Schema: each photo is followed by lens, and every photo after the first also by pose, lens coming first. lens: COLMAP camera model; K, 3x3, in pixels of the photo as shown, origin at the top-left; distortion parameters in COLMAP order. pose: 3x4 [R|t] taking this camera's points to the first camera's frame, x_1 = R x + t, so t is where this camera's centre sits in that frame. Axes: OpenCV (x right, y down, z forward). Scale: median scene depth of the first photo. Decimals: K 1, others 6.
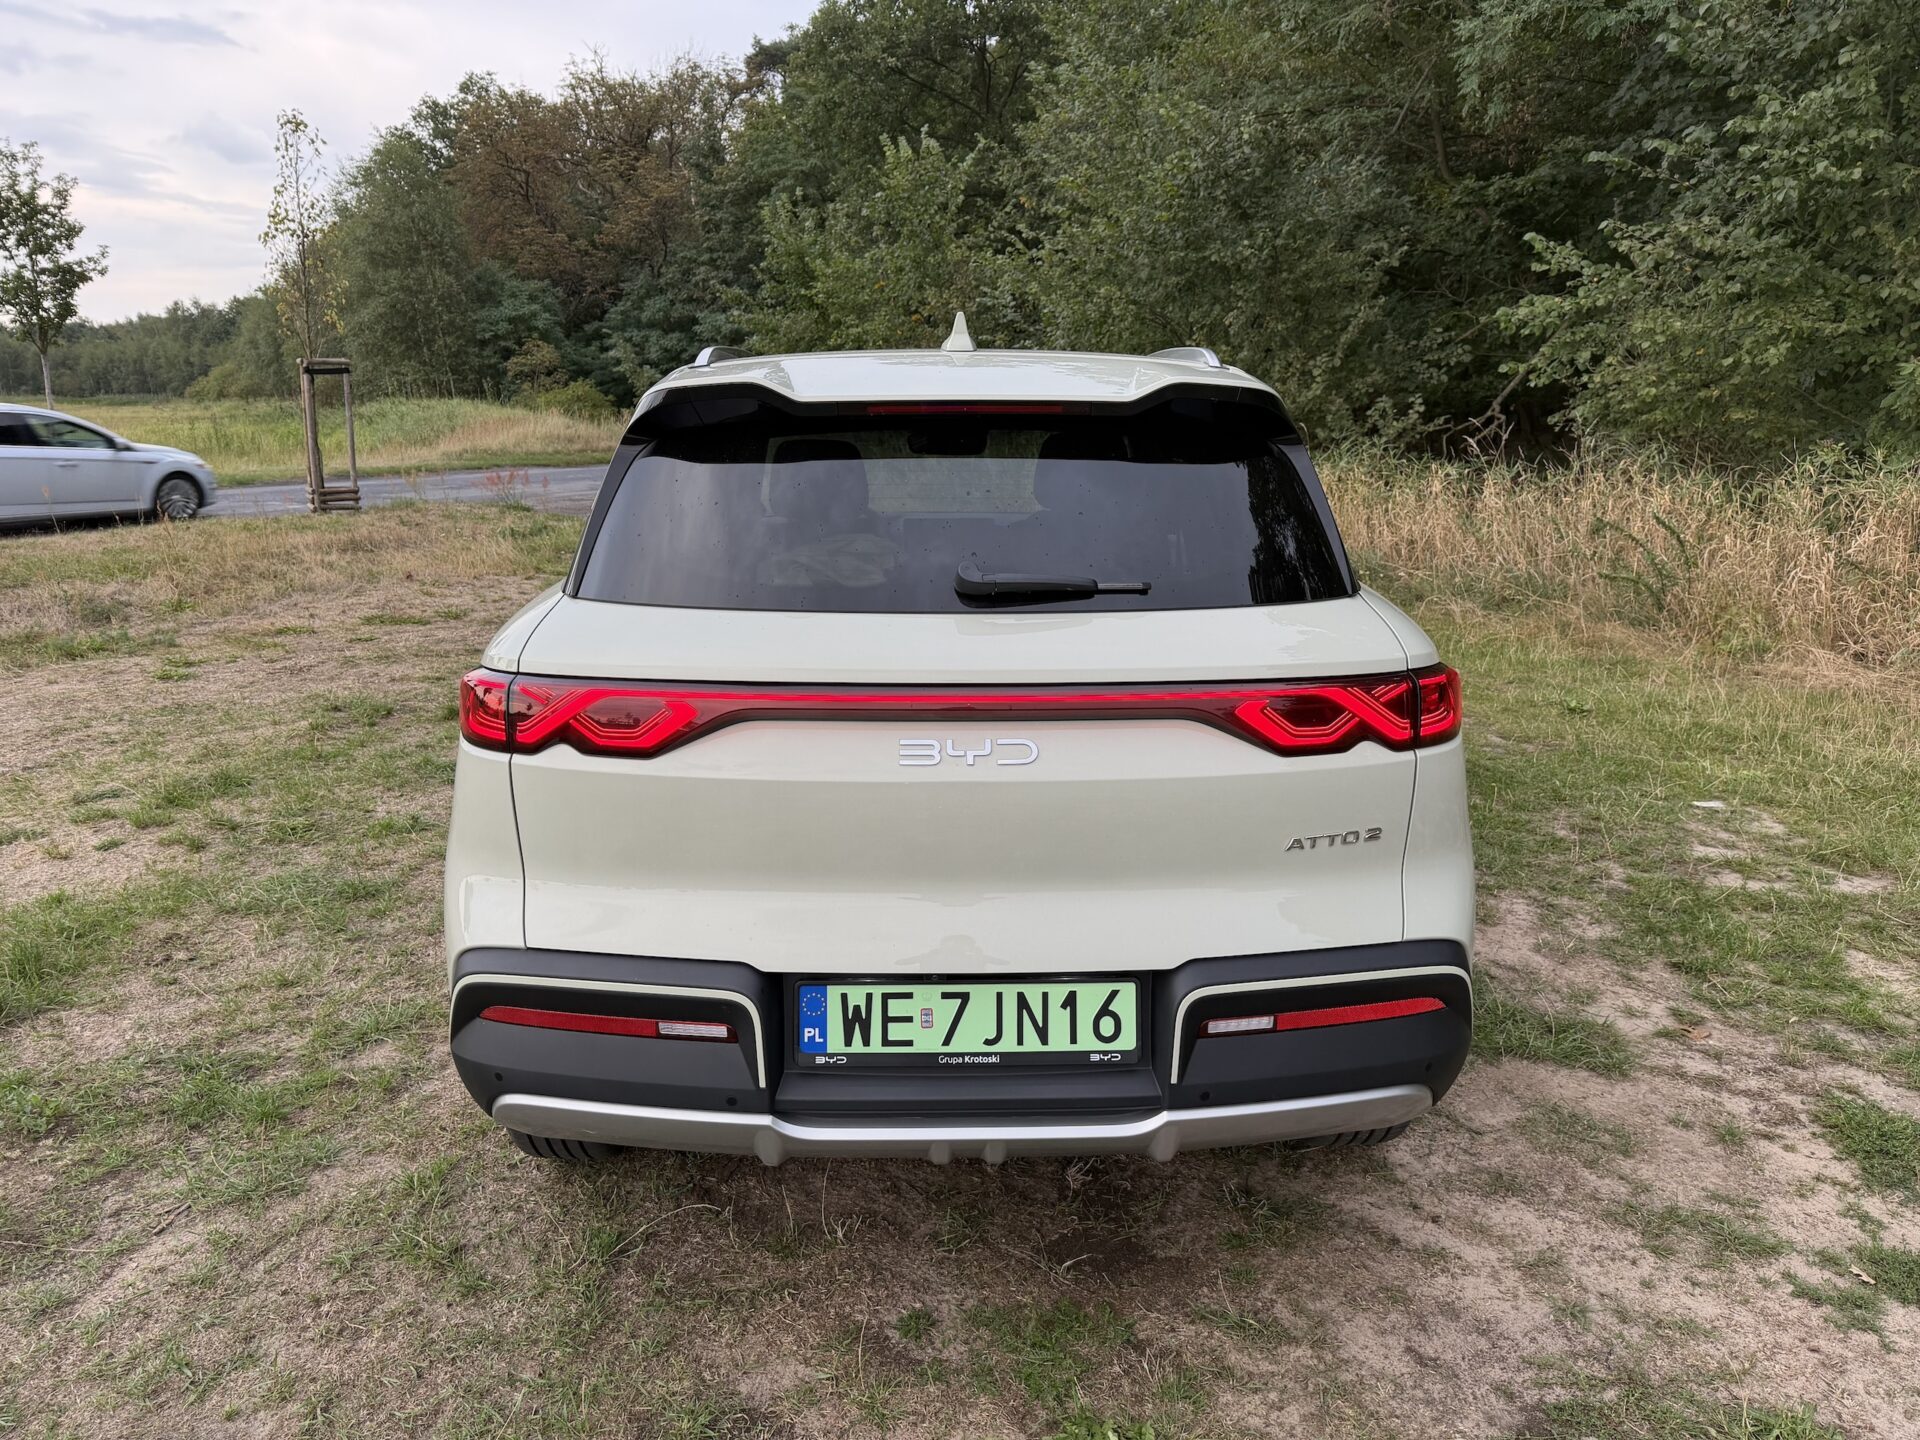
lens RADIAL K [[1418.7, 0, 960.0], [0, 1418.7, 720.0], [0, 0, 1]] dist [0.049309, 0.000991]
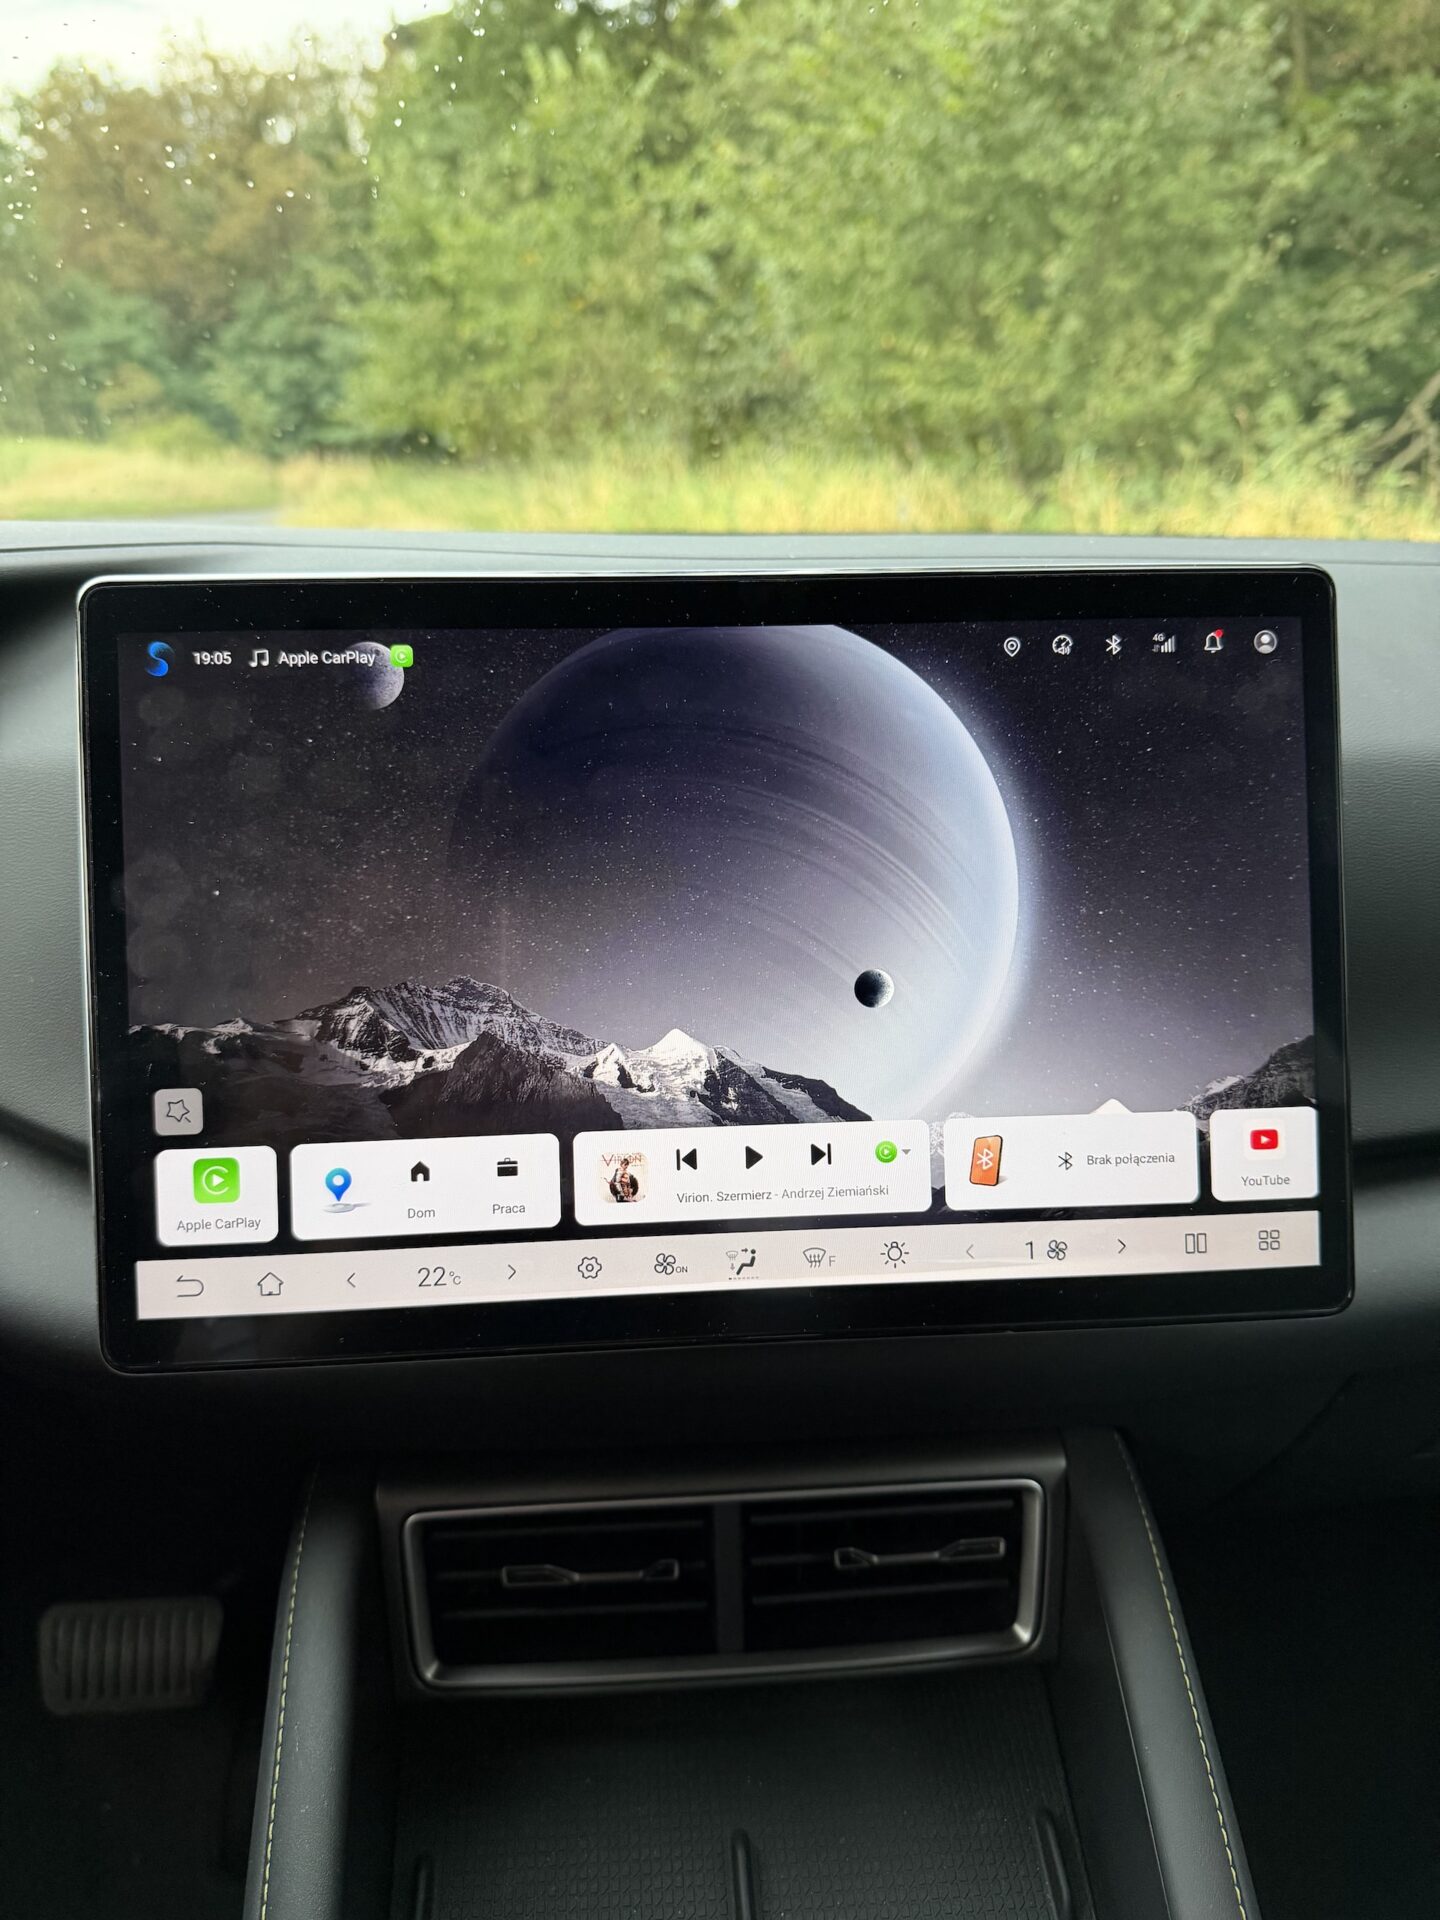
lens RADIAL K [[1428.4, 0, 698.5], [0, 1428.4, 952.1], [0, 0, 1]] dist [-0.011871, -0.005811]
pose [[0.999096, -0.018565, 0.038255, -0.003275], [0.014006, 0.993130, 0.116175, -0.033530], [-0.040149, -0.115534, 0.992492, 0.225174]]
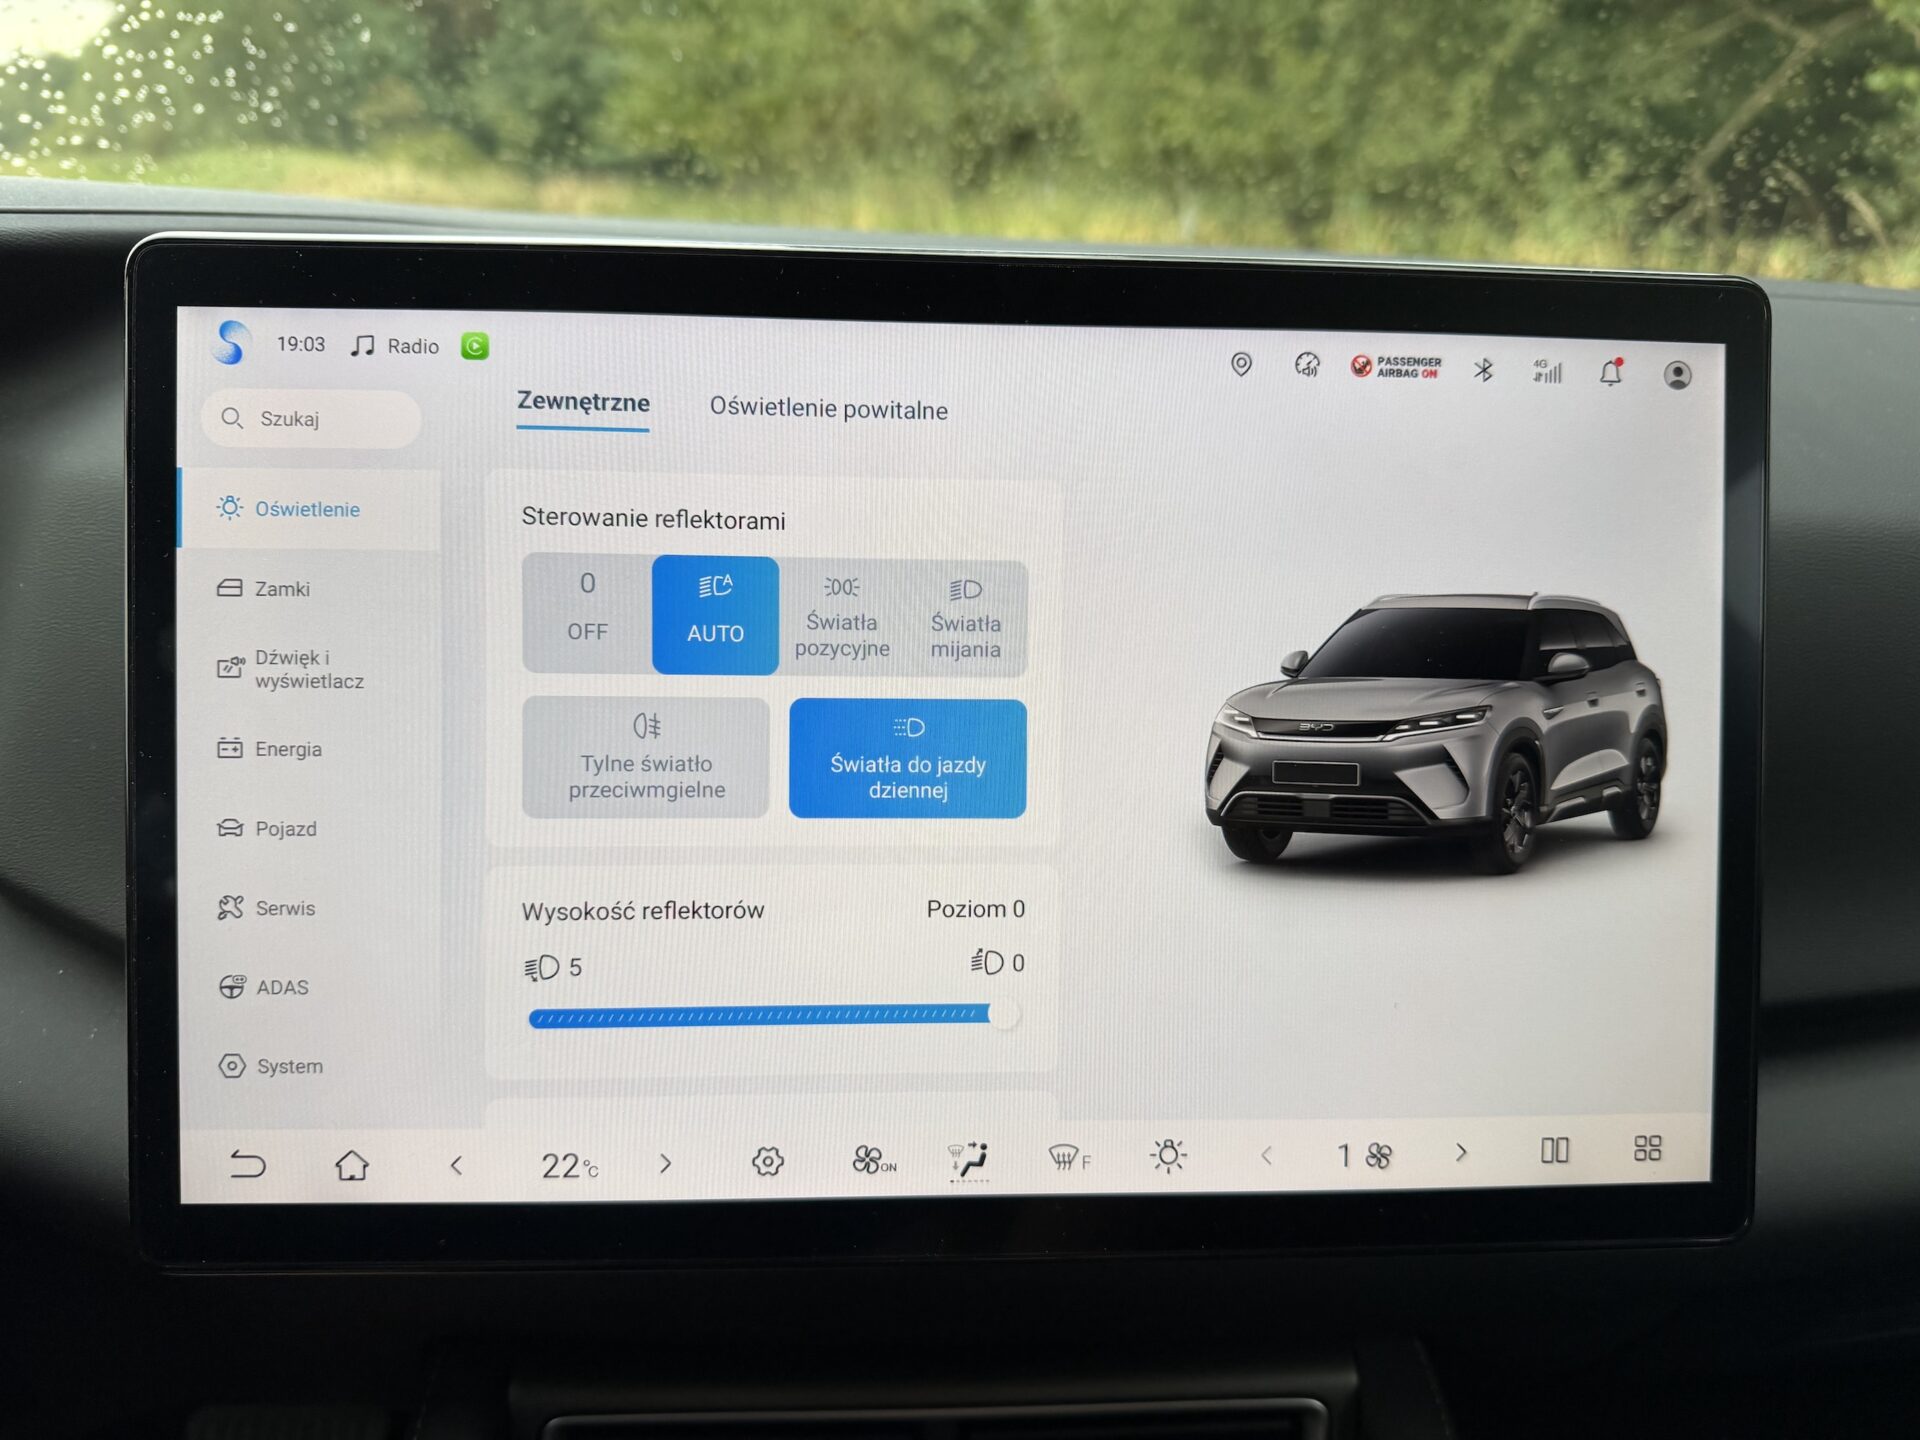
lens RADIAL K [[1428.4, 0, 943.0], [0, 1428.4, 722.7], [0, 0, 1]] dist [-0.011871, -0.005811]
pose [[0.999132, 0.017799, 0.037666, -0.002934], [-0.022826, 0.990230, 0.137564, -0.033643], [-0.034850, -0.138305, 0.989776, 0.229875]]
